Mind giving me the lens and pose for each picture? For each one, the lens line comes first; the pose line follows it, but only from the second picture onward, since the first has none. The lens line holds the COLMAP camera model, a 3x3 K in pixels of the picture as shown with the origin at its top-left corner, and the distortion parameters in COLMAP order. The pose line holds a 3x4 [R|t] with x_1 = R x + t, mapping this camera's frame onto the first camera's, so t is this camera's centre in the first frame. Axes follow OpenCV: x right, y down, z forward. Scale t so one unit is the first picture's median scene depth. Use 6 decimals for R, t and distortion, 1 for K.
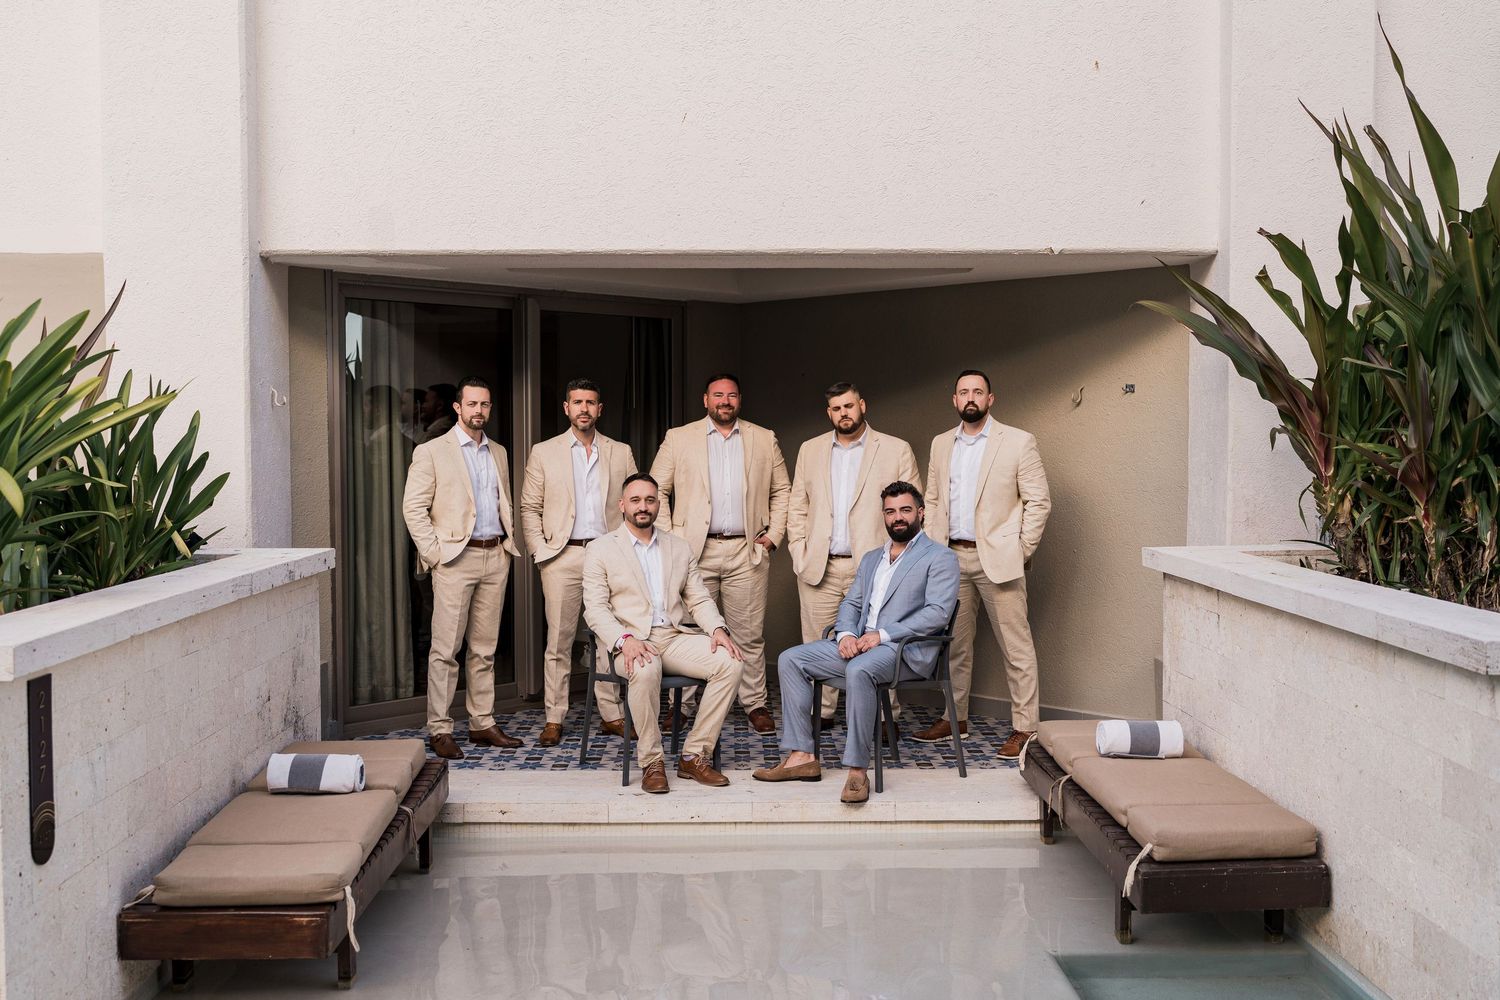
lens RADIAL K [[1592.6, 0, 750.0], [0, 1592.6, 500.0], [0, 0, 1]] dist [0.058833, 0.001411]
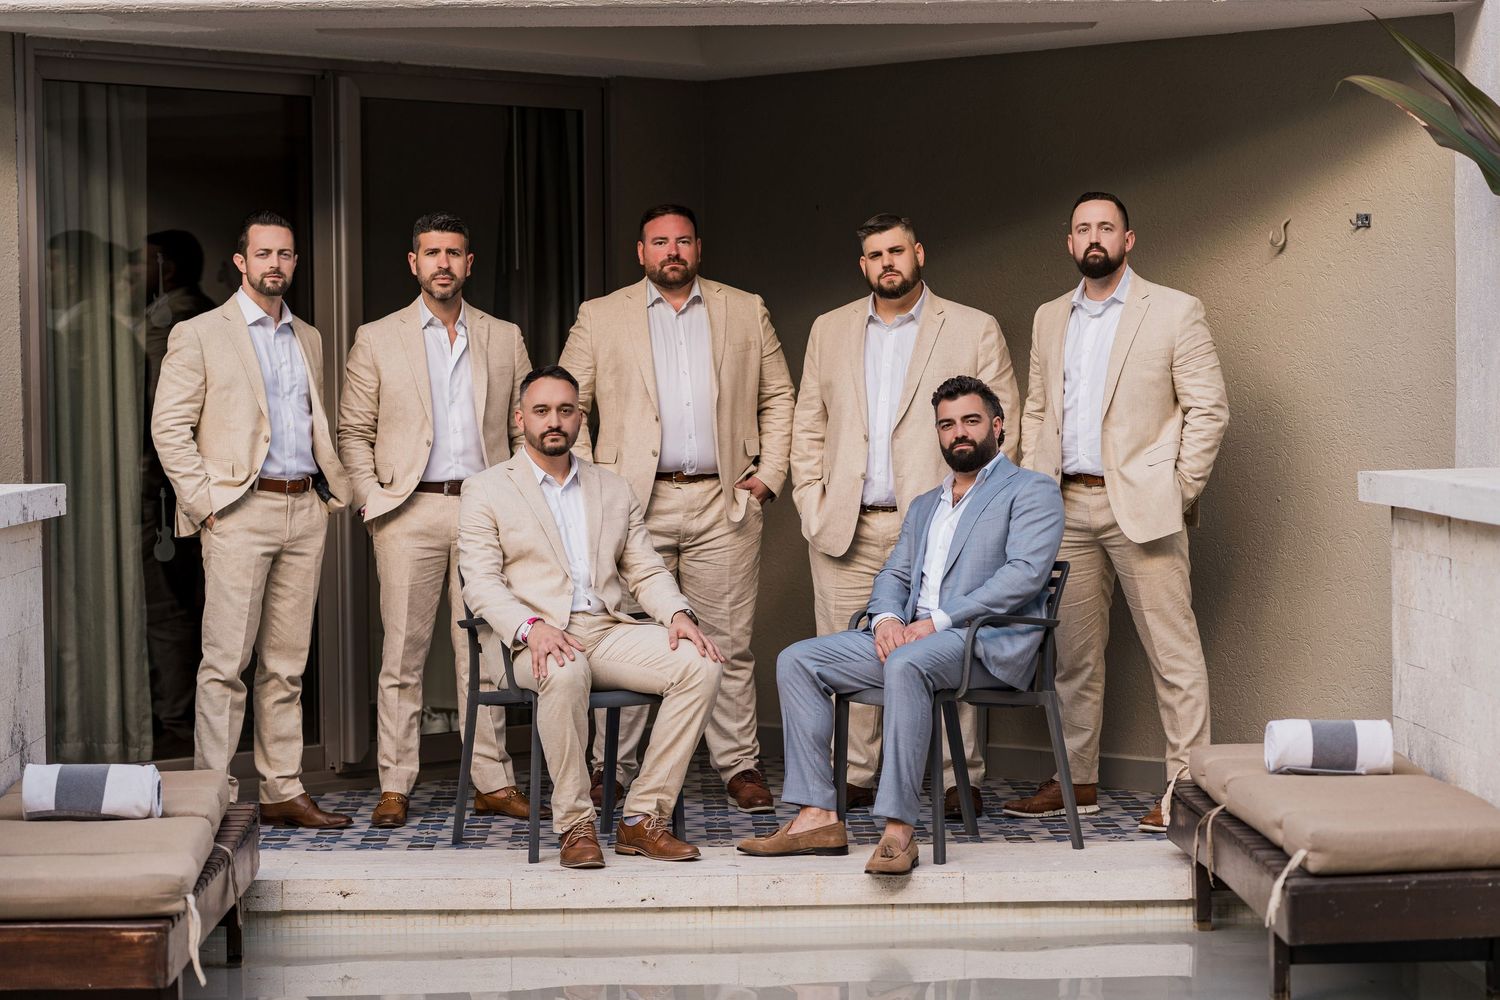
lens RADIAL K [[3143.0, 0, 750.0], [0, 3143.0, 500.0], [0, 0, 1]] dist [-0.020073, 0.246172]
pose [[0.999913, -0.009452, 0.009251, -0.002982], [0.009344, 0.999888, 0.011672, 0.019878], [-0.009360, -0.011585, 0.999889, -0.183837]]
